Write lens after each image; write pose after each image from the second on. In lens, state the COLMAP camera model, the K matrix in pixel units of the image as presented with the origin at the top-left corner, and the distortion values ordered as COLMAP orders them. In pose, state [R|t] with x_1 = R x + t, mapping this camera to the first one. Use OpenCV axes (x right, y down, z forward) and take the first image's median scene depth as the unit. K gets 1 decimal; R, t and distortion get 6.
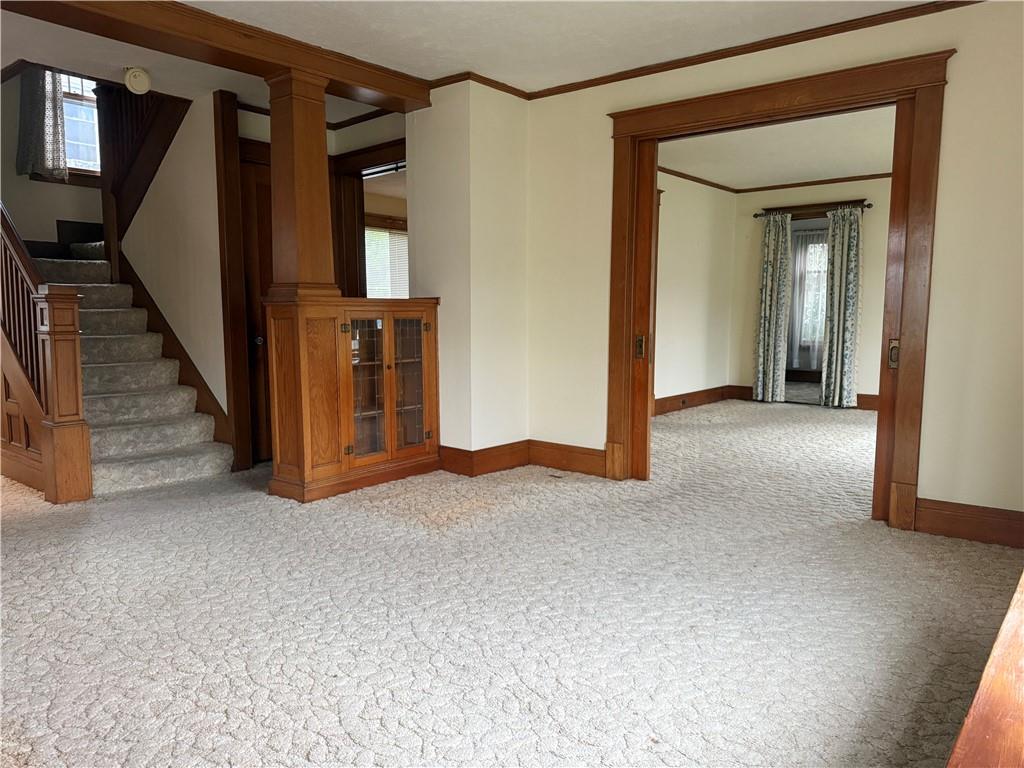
lens RADIAL K [[721.1, 0, 516.9], [0, 721.1, 388.2], [0, 0, 1]] dist [0.002133, -0.007628]
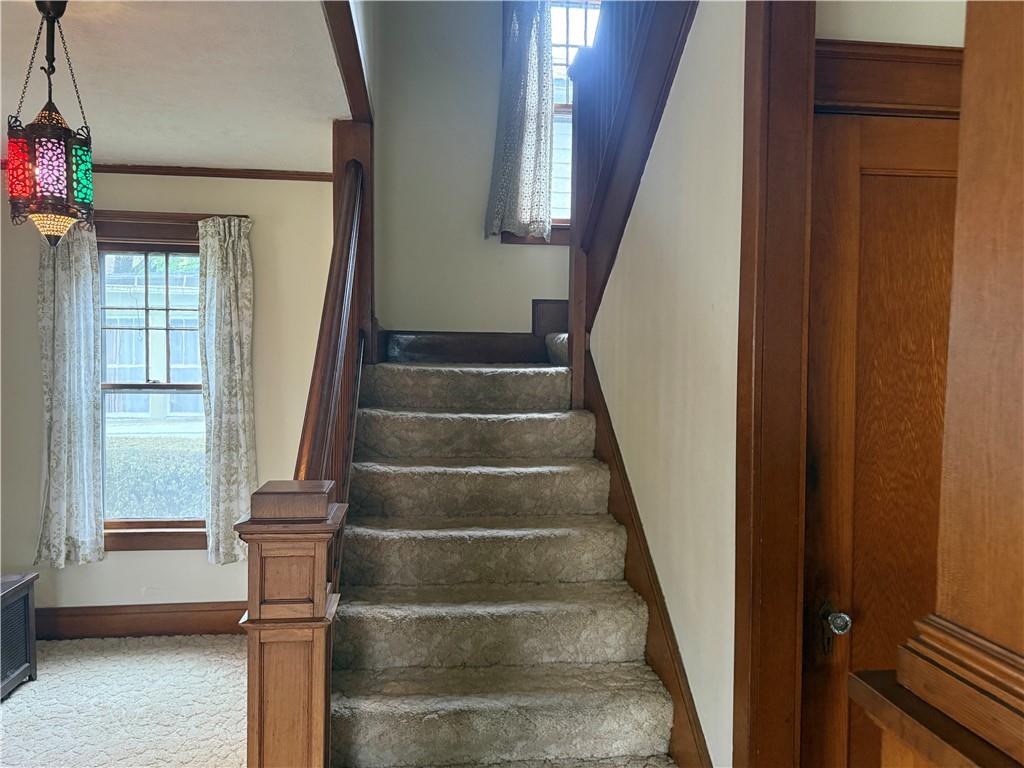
lens RADIAL K [[721.1, 0, 516.9], [0, 721.1, 388.2], [0, 0, 1]] dist [0.002133, -0.007628]
pose [[0.728930, 0.025865, -0.684100, -0.211775], [-0.082254, 0.995356, -0.050011, -0.129247], [0.679629, 0.092725, 0.727672, 0.565564]]
